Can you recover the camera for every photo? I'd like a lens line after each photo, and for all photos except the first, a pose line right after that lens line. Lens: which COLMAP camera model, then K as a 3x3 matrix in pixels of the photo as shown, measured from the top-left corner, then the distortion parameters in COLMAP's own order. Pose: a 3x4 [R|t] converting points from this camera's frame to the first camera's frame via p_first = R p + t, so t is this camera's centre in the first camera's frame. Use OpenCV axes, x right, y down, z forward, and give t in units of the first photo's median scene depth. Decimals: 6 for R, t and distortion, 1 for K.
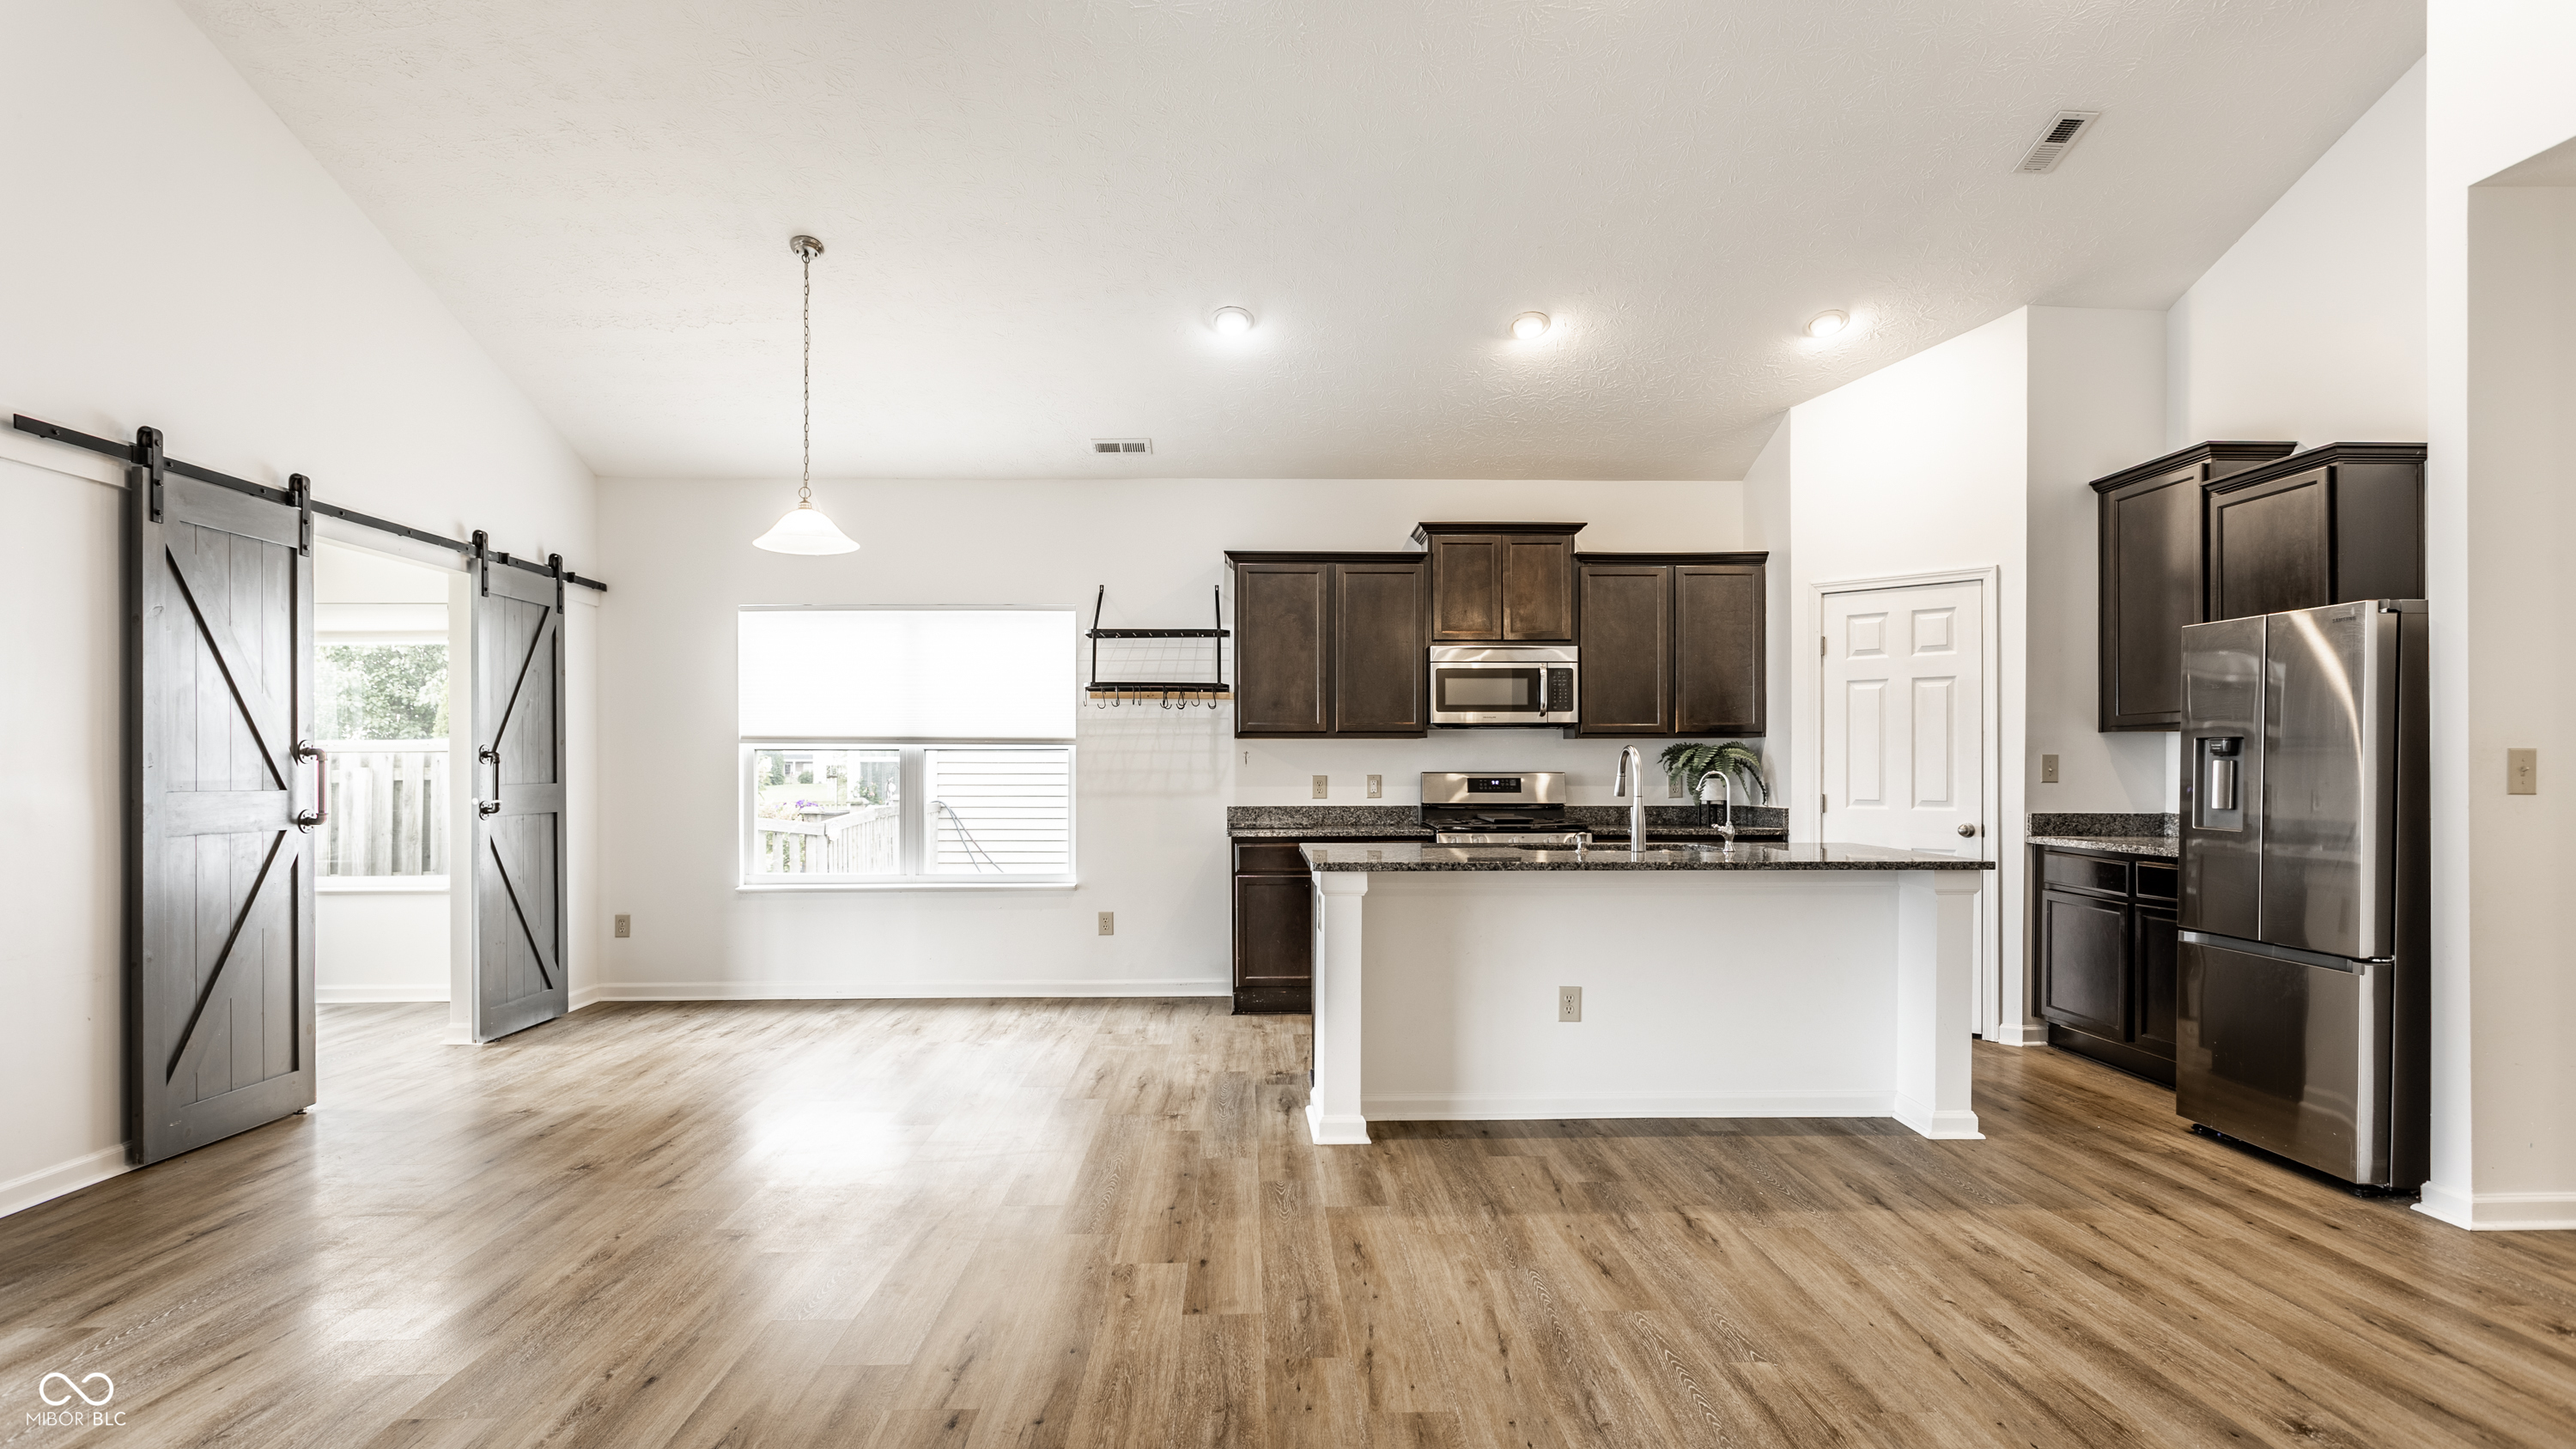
lens RADIAL K [[1362.2, 0, 1283.3], [0, 1362.2, 770.6], [0, 0, 1]] dist [-0.008380, 0.009535]
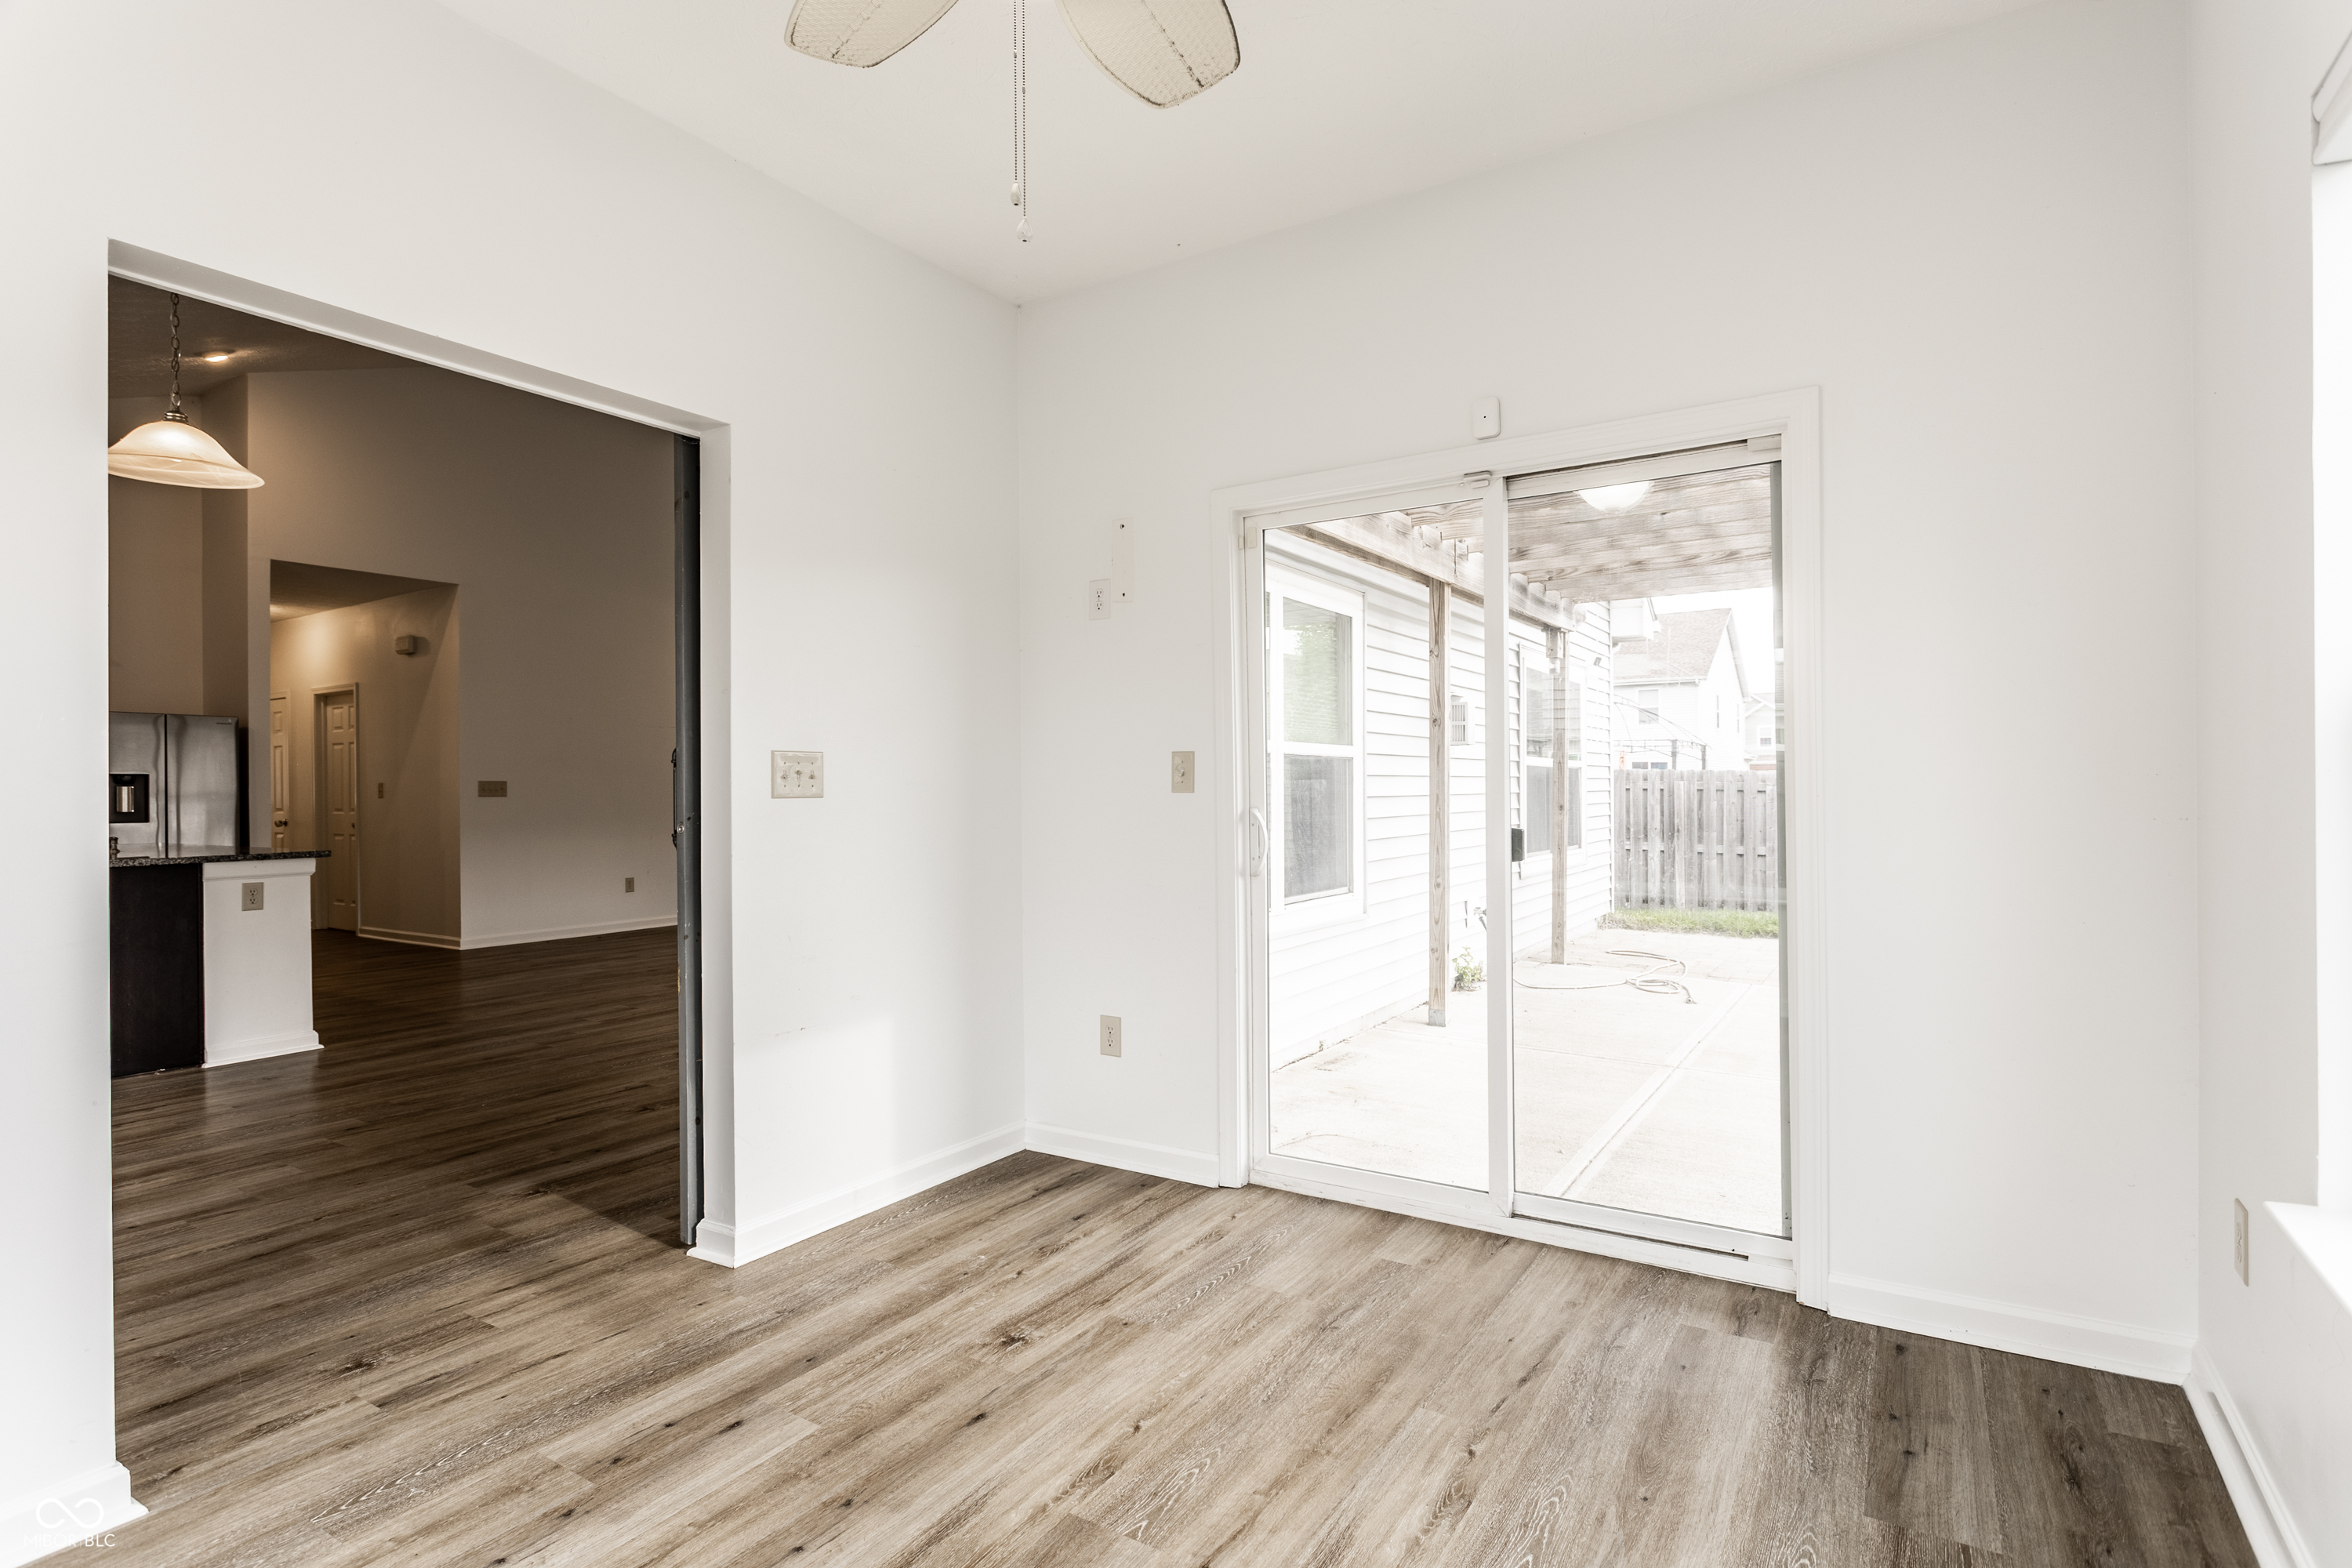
lens RADIAL K [[1174.1, 0, 1180.3], [0, 1174.1, 779.1], [0, 0, 1]] dist [-0.001708, 0.001885]
pose [[-0.827918, 0.011951, 0.560722, -1.015117], [0.010935, 0.999927, -0.005166, 0.003170], [-0.560742, 0.001854, -0.827988, 1.079842]]
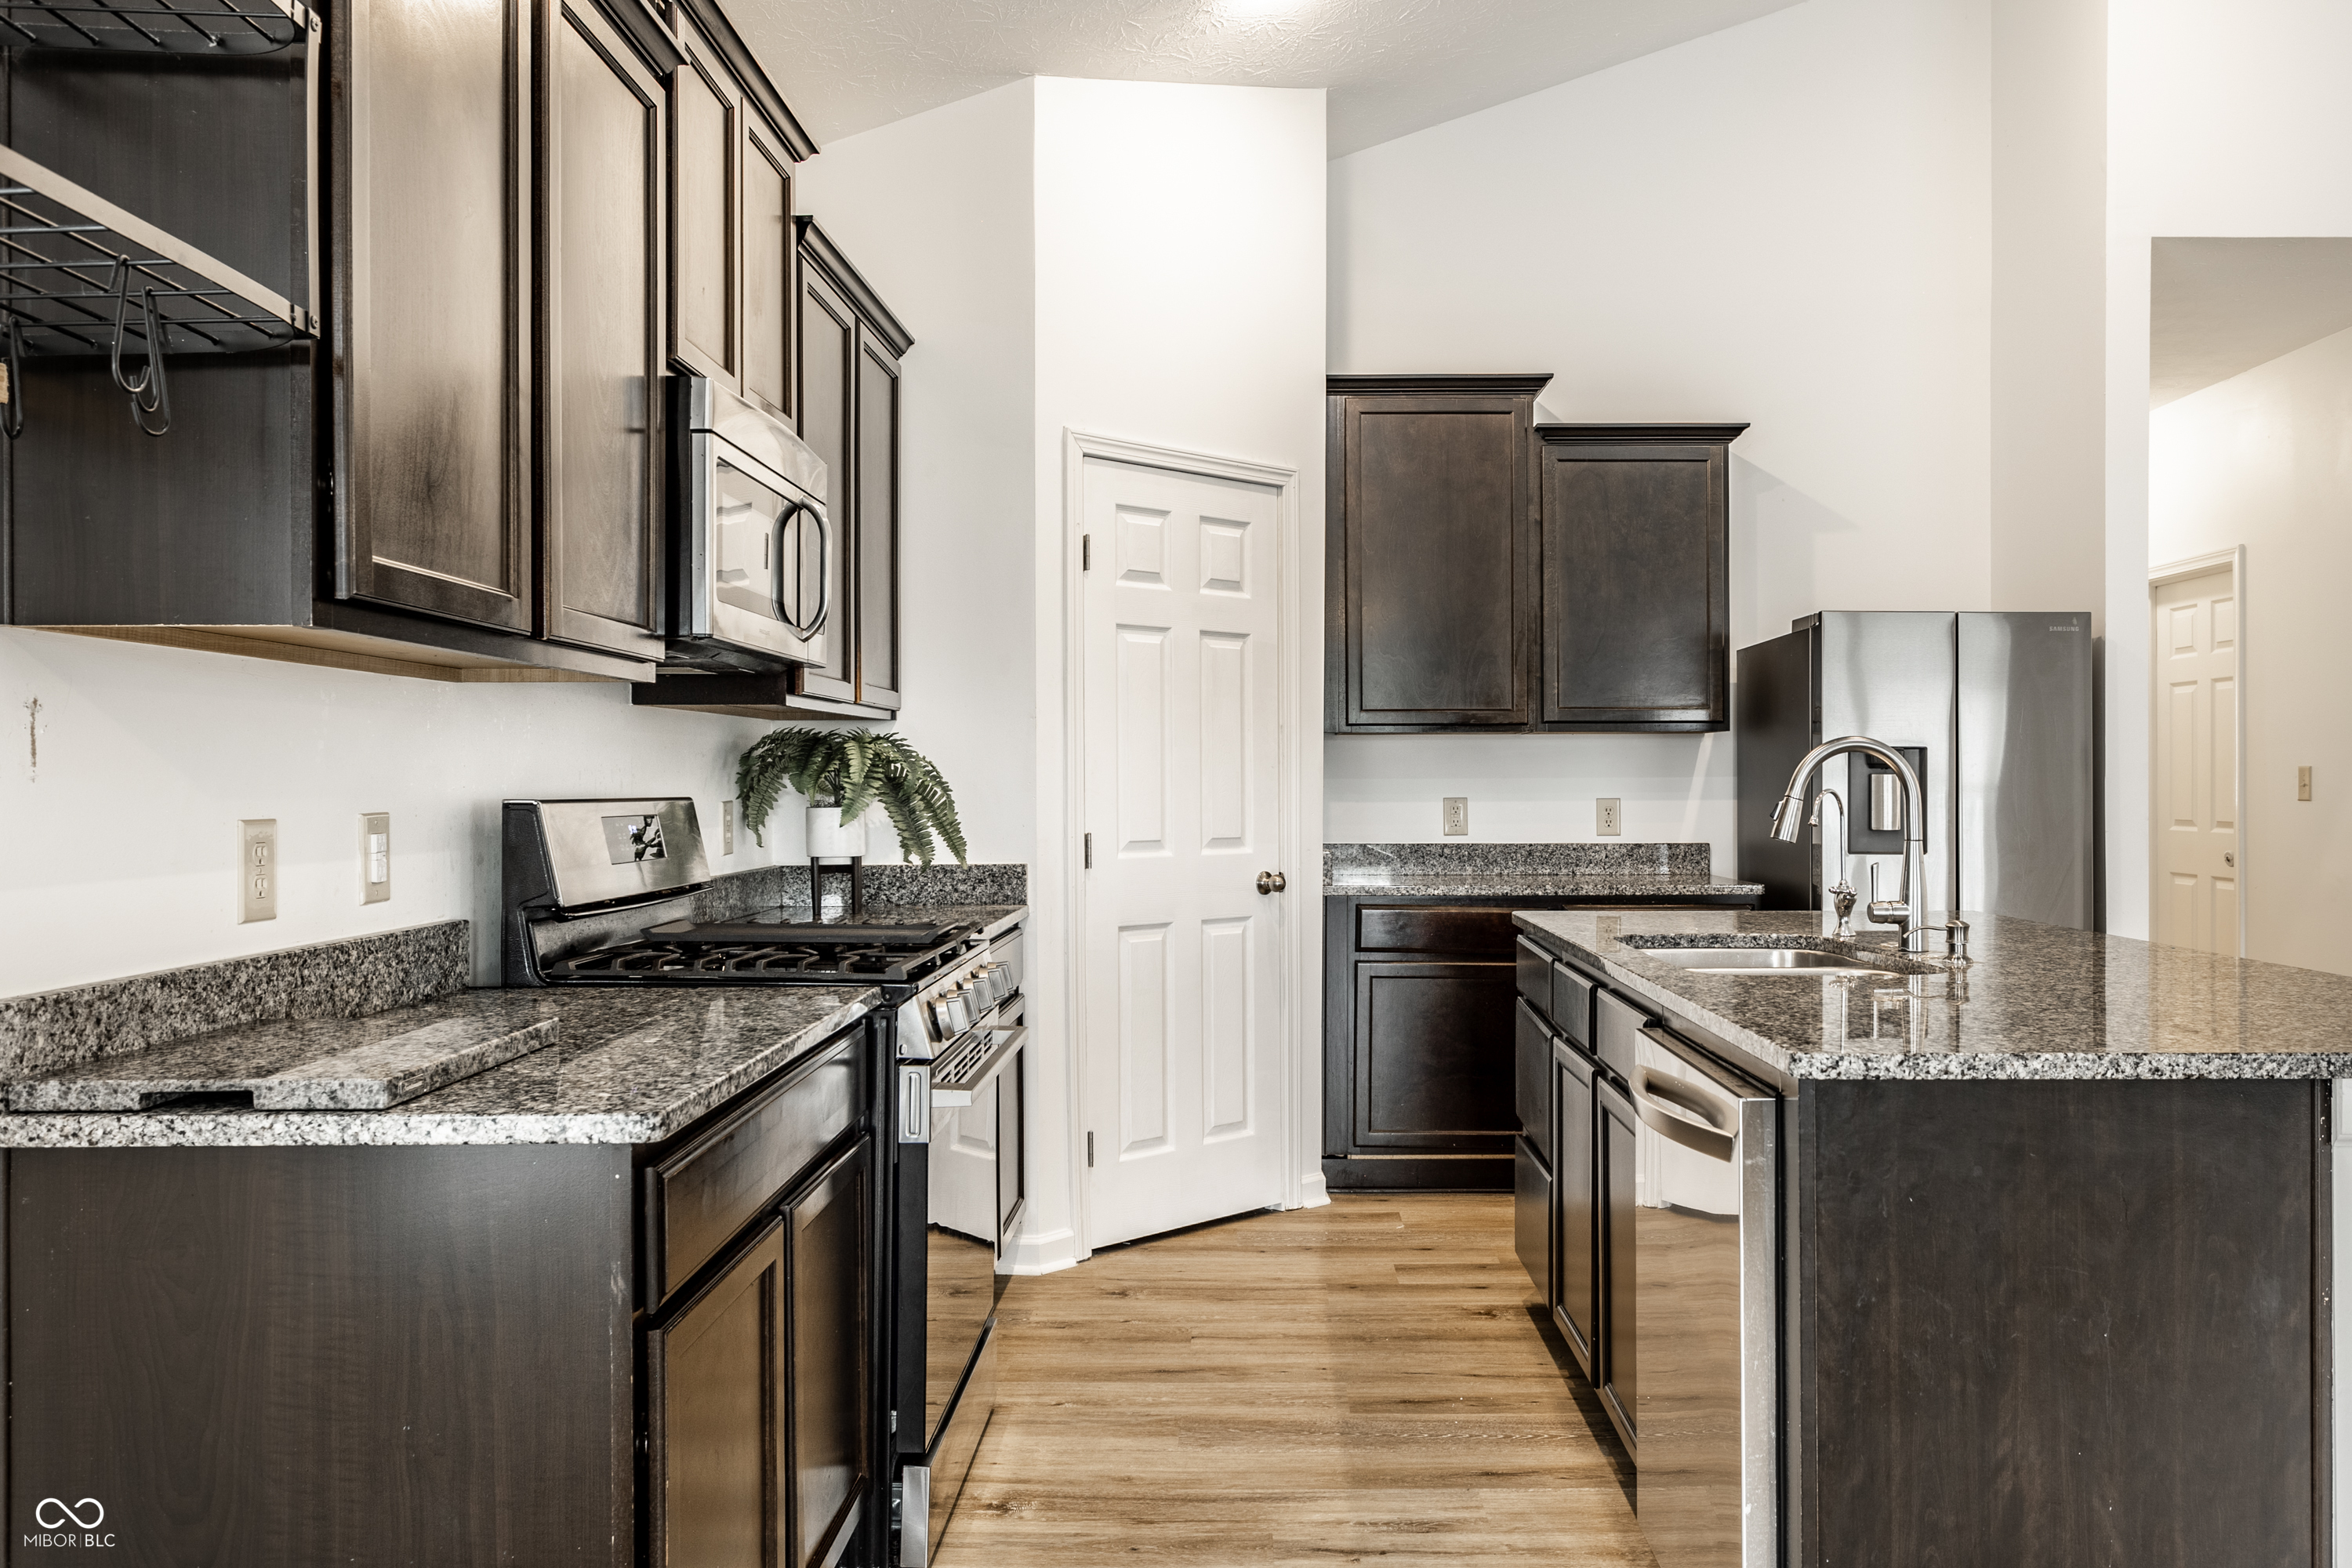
lens RADIAL K [[1775.5, 0, 1255.7], [0, 1775.5, 781.3], [0, 0, 1]] dist [-0.007504, 0.001244]
pose [[0.026354, 0.000485, 0.999653, -0.309617], [0.003012, 0.999995, -0.000564, -0.002479], [-0.999648, 0.003026, 0.026352, 0.970606]]
